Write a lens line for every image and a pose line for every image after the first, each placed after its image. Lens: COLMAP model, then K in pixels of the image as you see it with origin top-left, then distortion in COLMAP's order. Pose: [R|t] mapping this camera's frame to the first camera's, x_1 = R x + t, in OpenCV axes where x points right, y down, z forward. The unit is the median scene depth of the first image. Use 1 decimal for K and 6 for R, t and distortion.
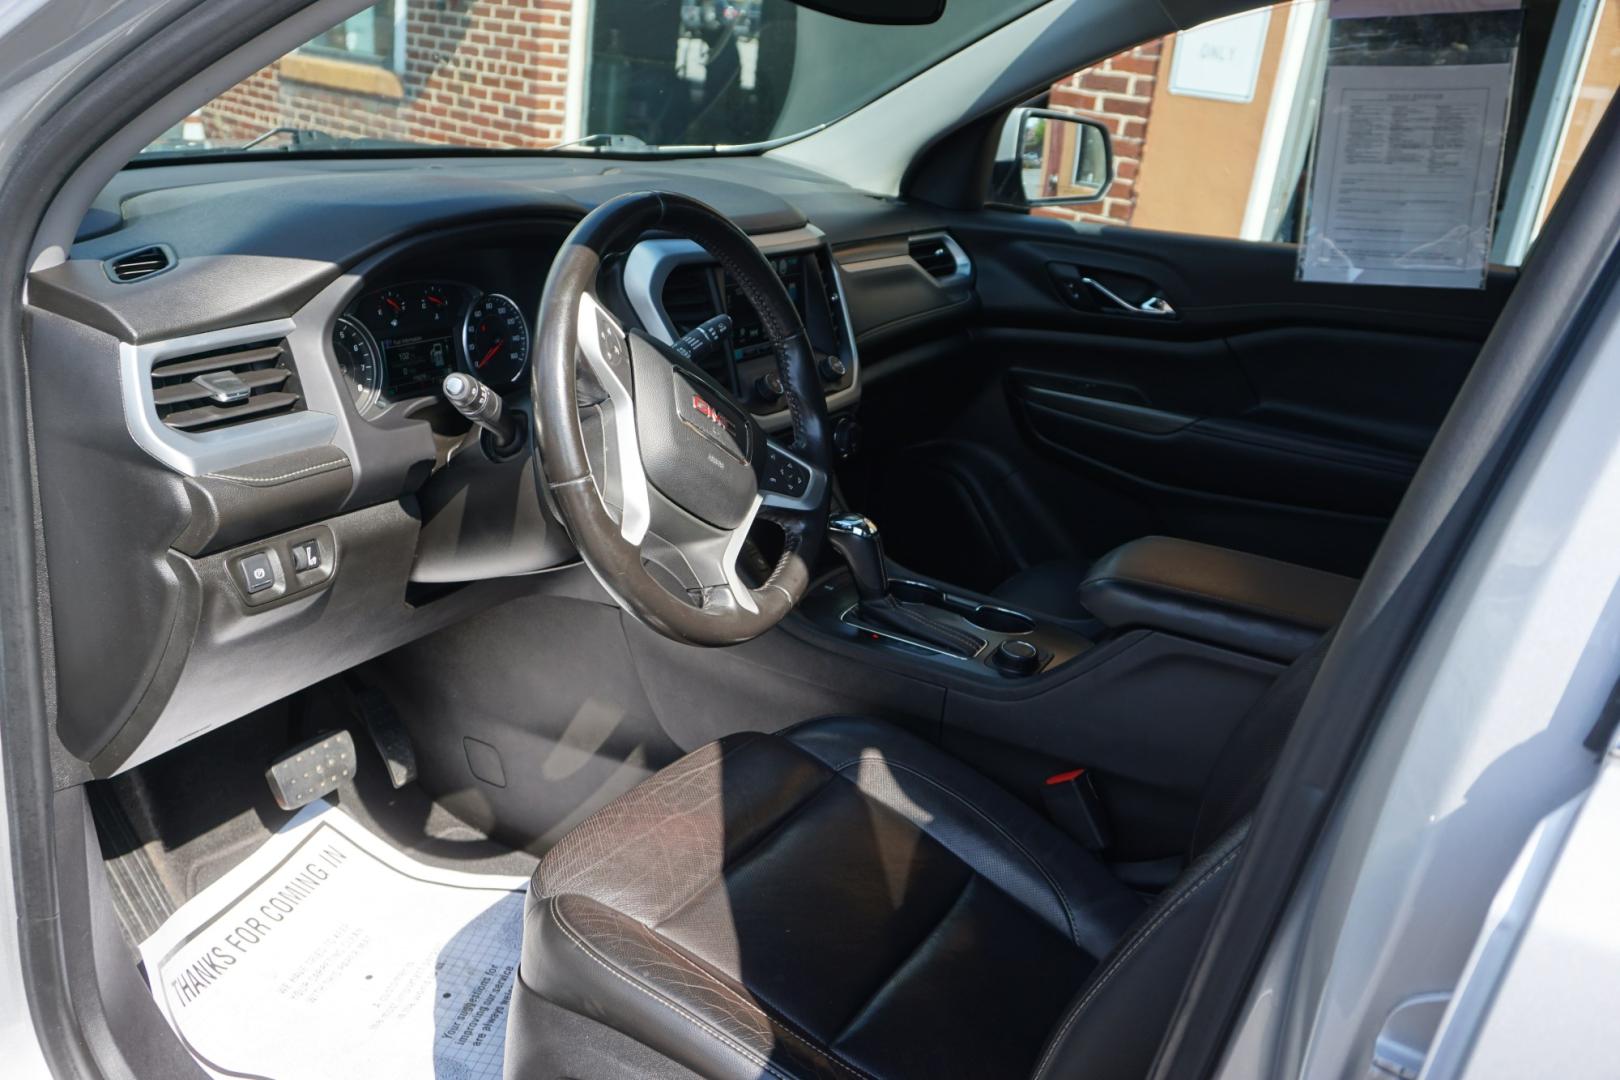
lens RADIAL K [[1396.4, 0, 813.6], [0, 1396.4, 542.1], [0, 0, 1]] dist [-0.013805, -0.007988]
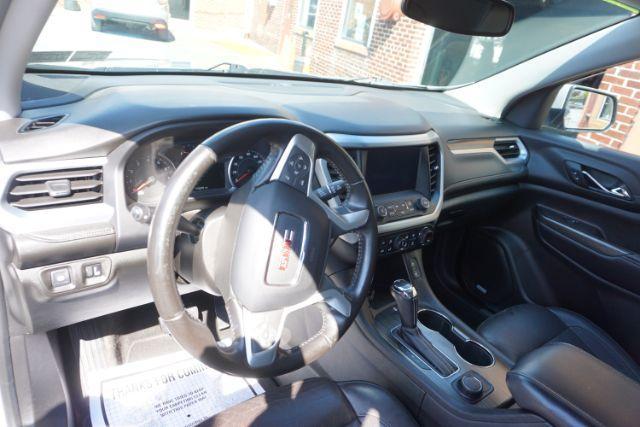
lens RADIAL K [[429.7, 0, 322.4], [0, 429.7, 209.5], [0, 0, 1]] dist [-0.047315, 0.035645]
pose [[0.908436, 0.209676, -0.361636, 0.081108], [-0.198215, 0.977729, 0.068966, -0.098389], [0.368043, 0.009031, 0.929765, 0.273748]]
